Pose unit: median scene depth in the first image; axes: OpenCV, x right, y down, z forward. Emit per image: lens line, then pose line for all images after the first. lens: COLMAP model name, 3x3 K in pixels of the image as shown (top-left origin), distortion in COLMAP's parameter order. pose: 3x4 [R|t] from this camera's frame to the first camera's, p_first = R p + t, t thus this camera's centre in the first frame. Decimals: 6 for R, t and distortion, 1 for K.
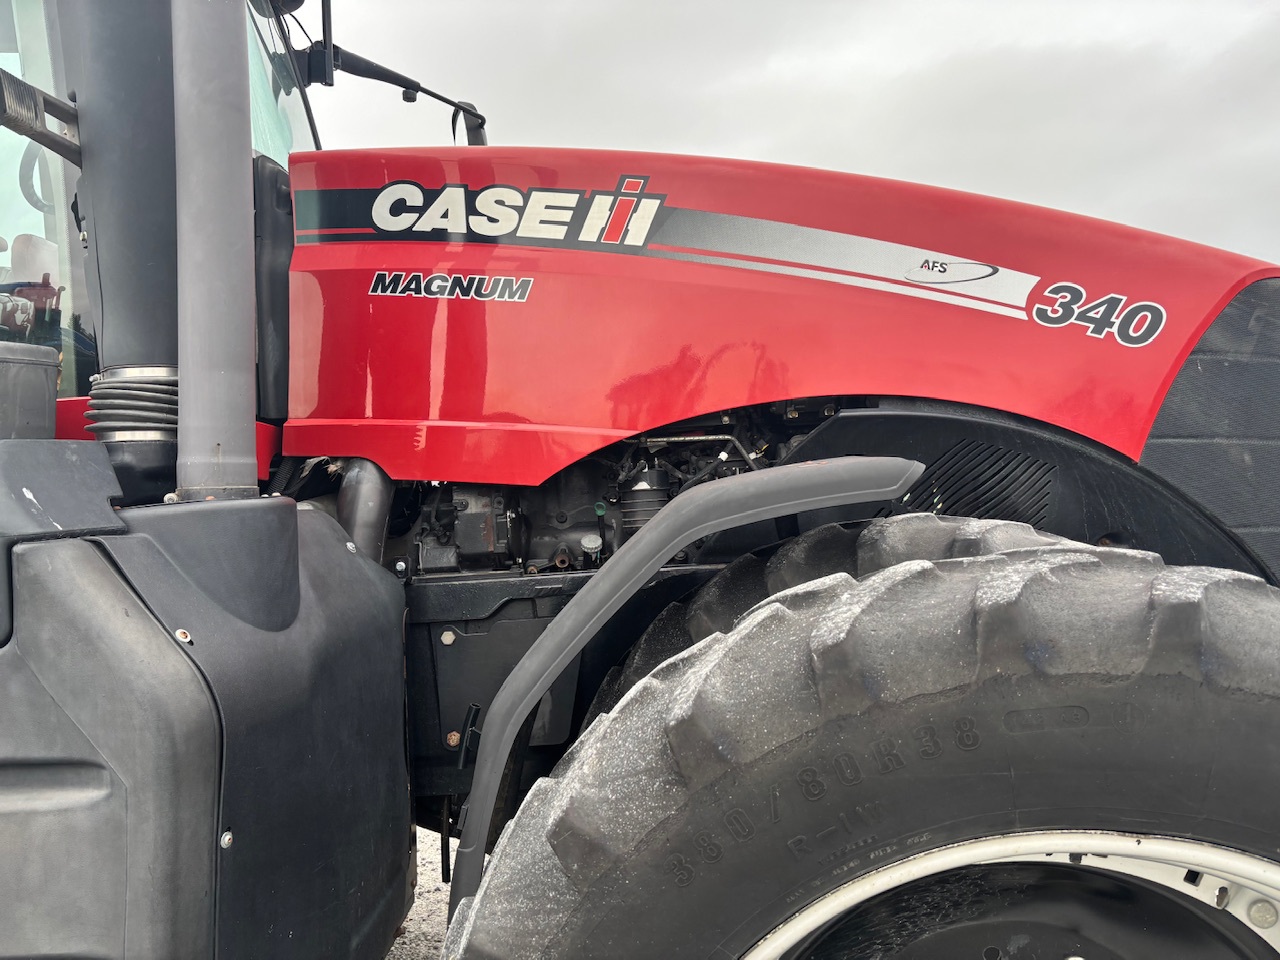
lens RADIAL K [[963.8, 0, 644.6], [0, 963.8, 482.4], [0, 0, 1]] dist [0.047328, -0.061363]
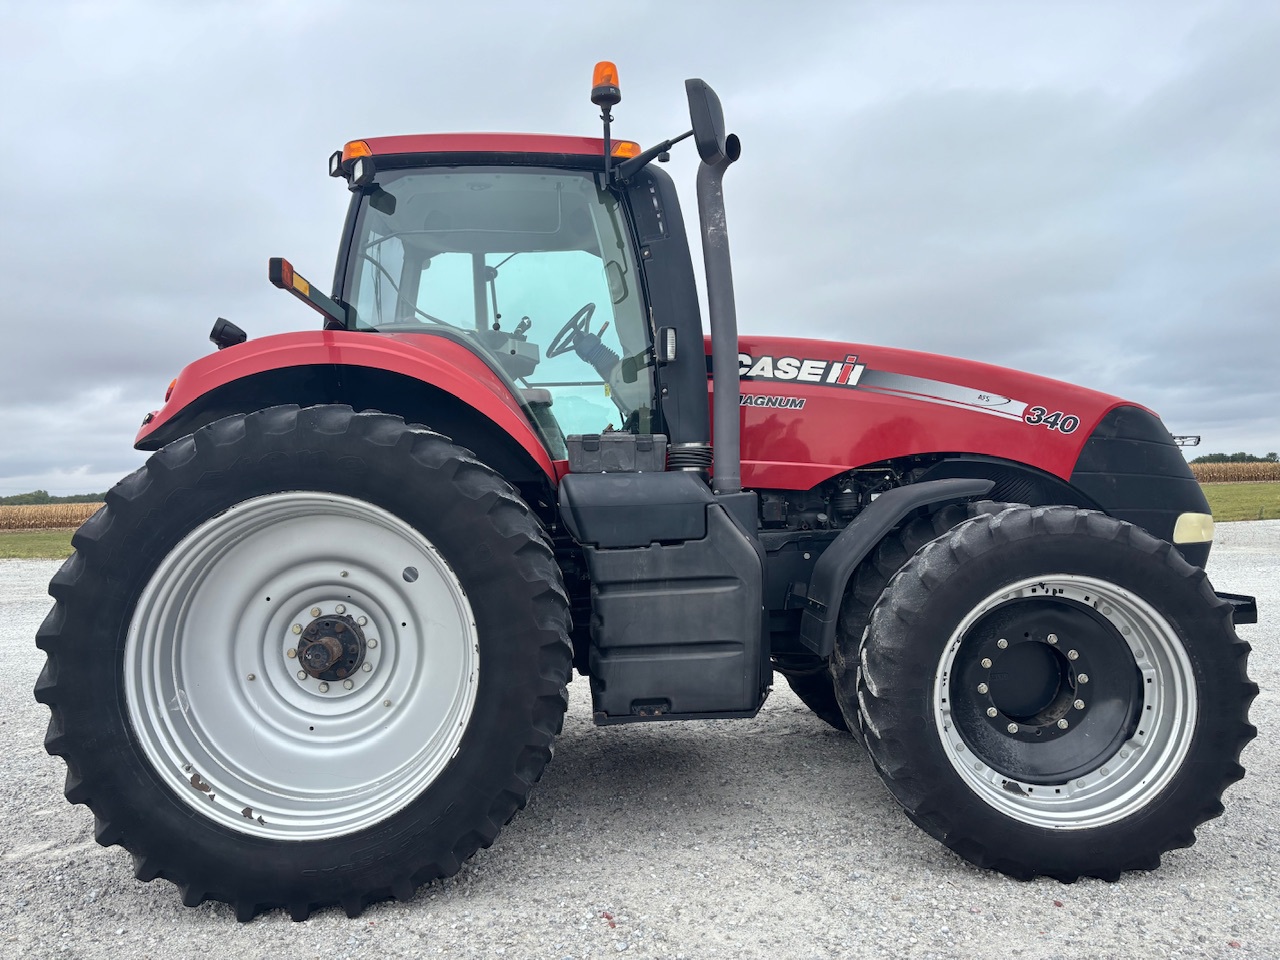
lens RADIAL K [[963.8, 0, 630.1], [0, 963.8, 482.9], [0, 0, 1]] dist [0.047328, -0.061363]
pose [[0.998506, 0.007199, 0.054168, -0.698319], [-0.006014, 0.999740, -0.022012, 0.040789], [-0.054313, 0.021653, 0.998289, -1.324454]]
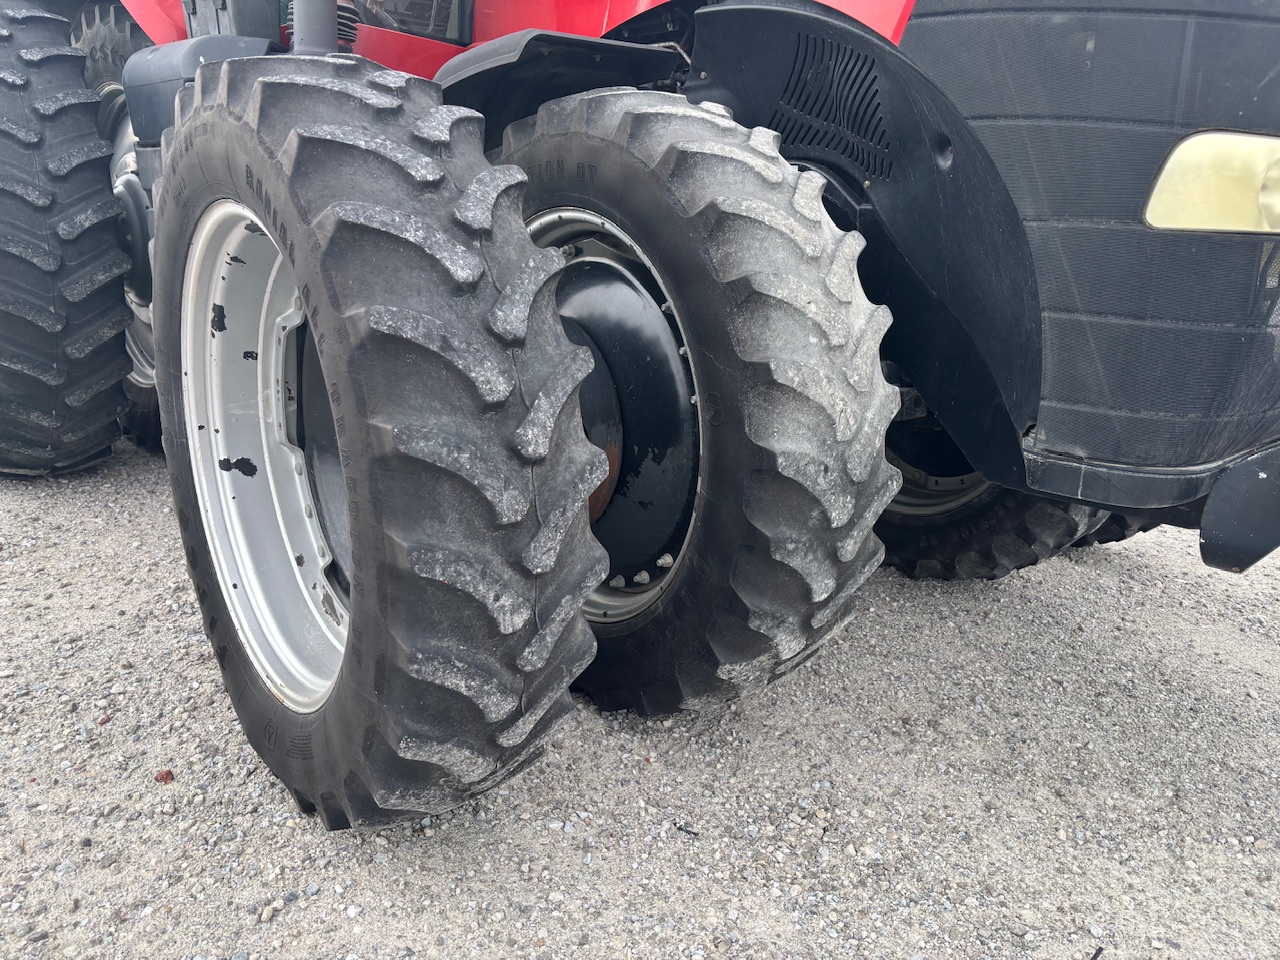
lens RADIAL K [[963.8, 0, 638.2], [0, 963.8, 484.2], [0, 0, 1]] dist [0.047328, -0.061363]
pose [[0.689877, 0.267643, -0.672634, 1.090054], [-0.073126, 0.950159, 0.303070, 0.118006], [0.720224, -0.159894, 0.675064, 0.100847]]
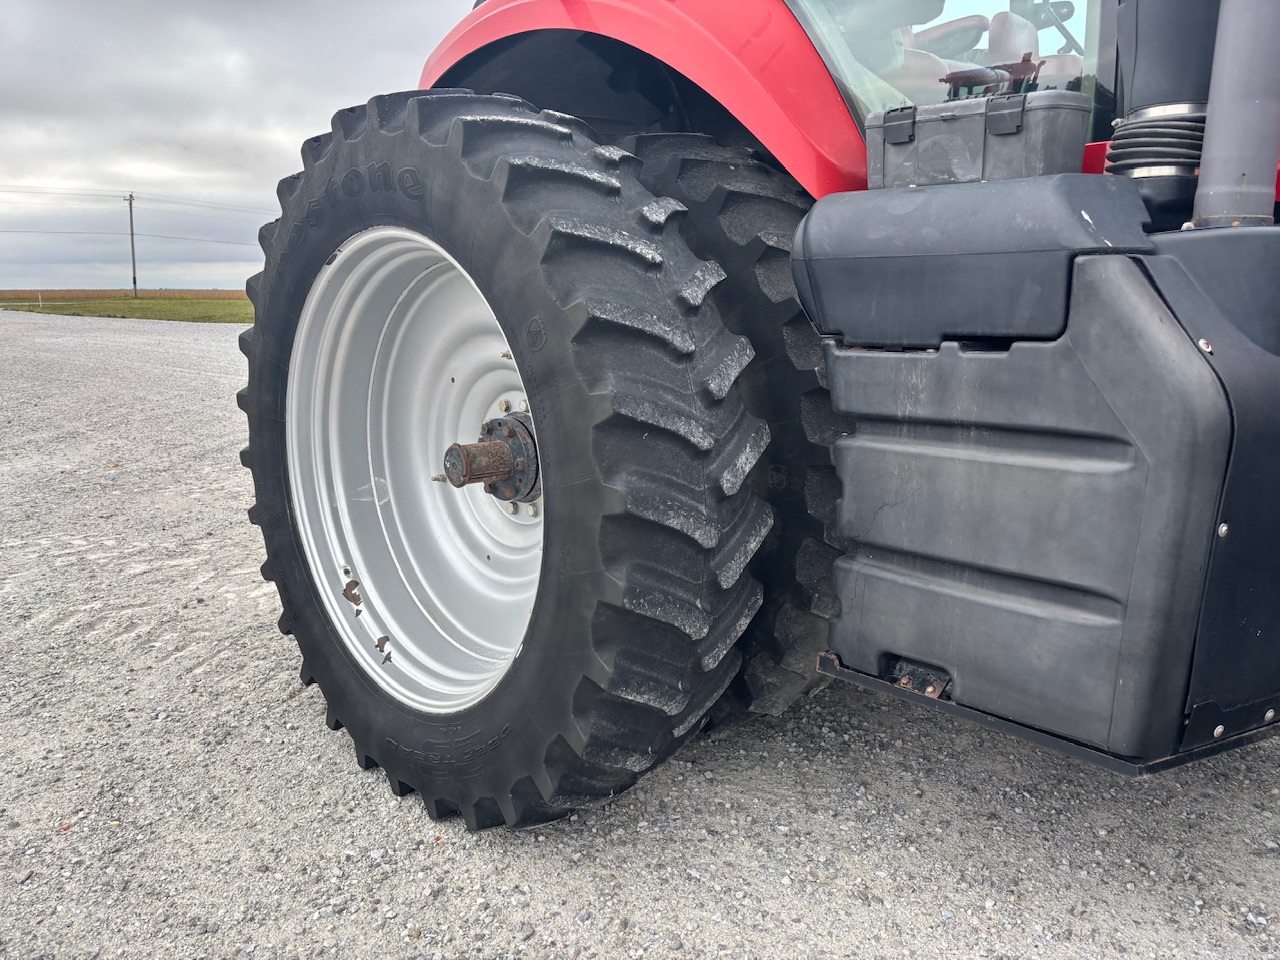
lens RADIAL K [[963.8, 0, 642.5], [0, 963.8, 474.2], [0, 0, 1]] dist [0.047328, -0.061363]
pose [[0.696150, 0.166718, -0.698270, -0.084921], [-0.028266, 0.978272, 0.205391, 0.064519], [0.717340, -0.123245, 0.685736, -0.177581]]
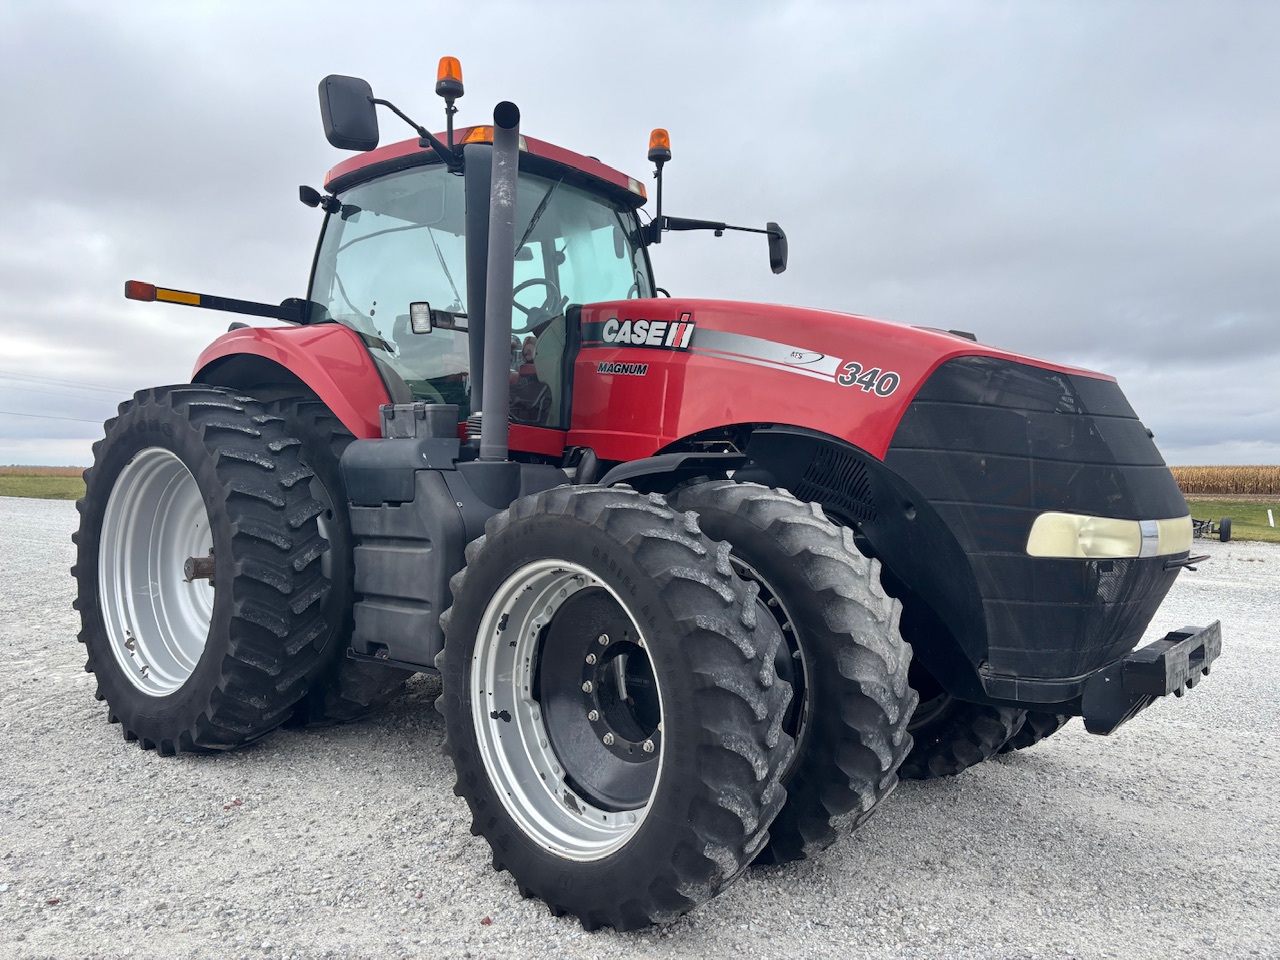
lens RADIAL K [[963.8, 0, 637.3], [0, 963.8, 488.5], [0, 0, 1]] dist [0.047328, -0.061363]
pose [[0.775706, 0.053138, -0.628854, 1.284991], [-0.044761, 0.998572, 0.029166, -0.002101], [0.629506, 0.005525, 0.776976, -0.680851]]
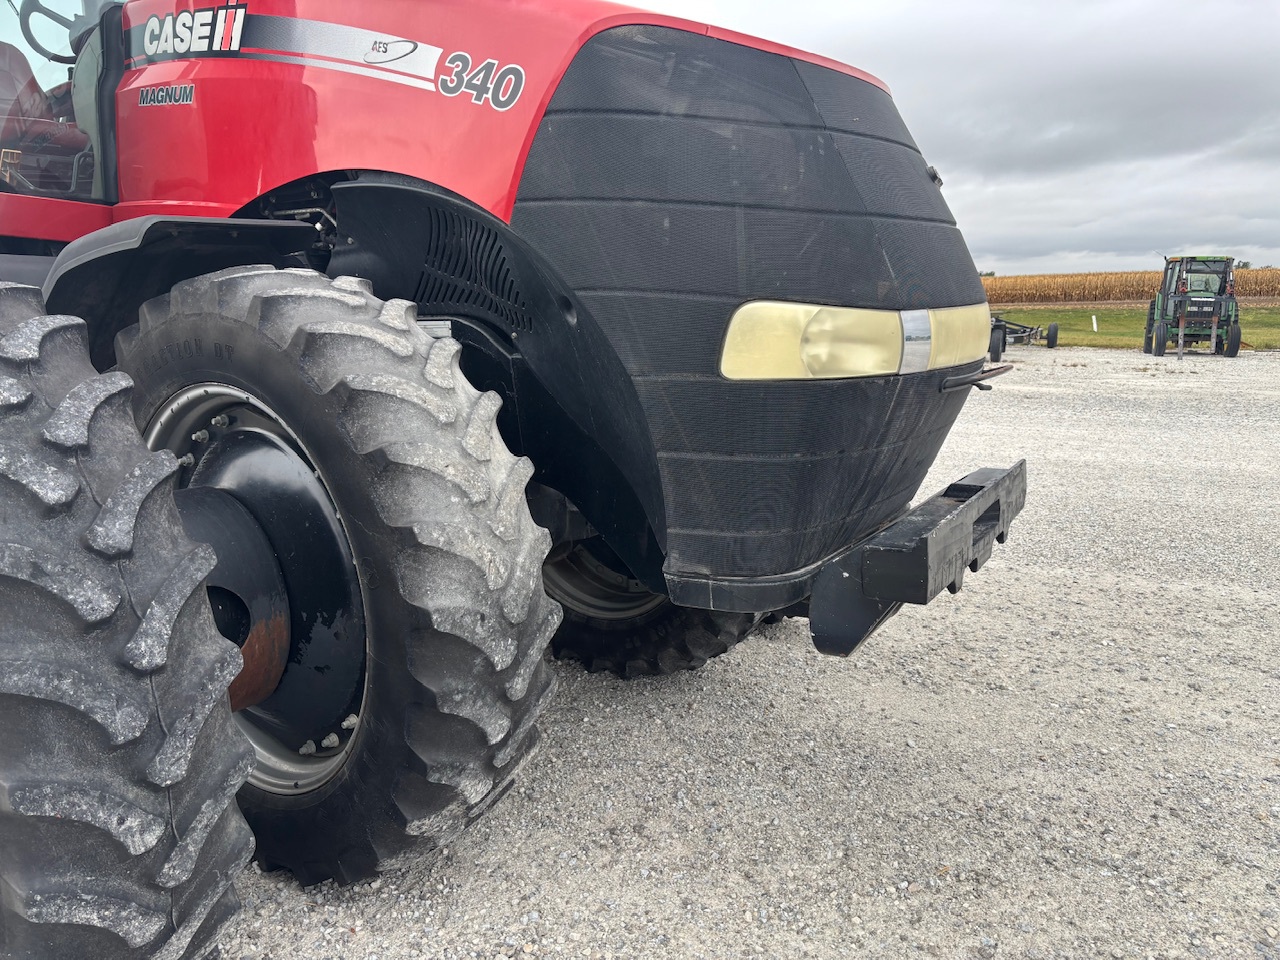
lens RADIAL K [[963.8, 0, 649.3], [0, 963.8, 479.4], [0, 0, 1]] dist [0.047328, -0.061363]
pose [[0.863668, 0.116194, -0.490486, 1.194699], [-0.021531, 0.980685, 0.194407, 0.042701], [0.503601, -0.157342, 0.849488, 0.129511]]
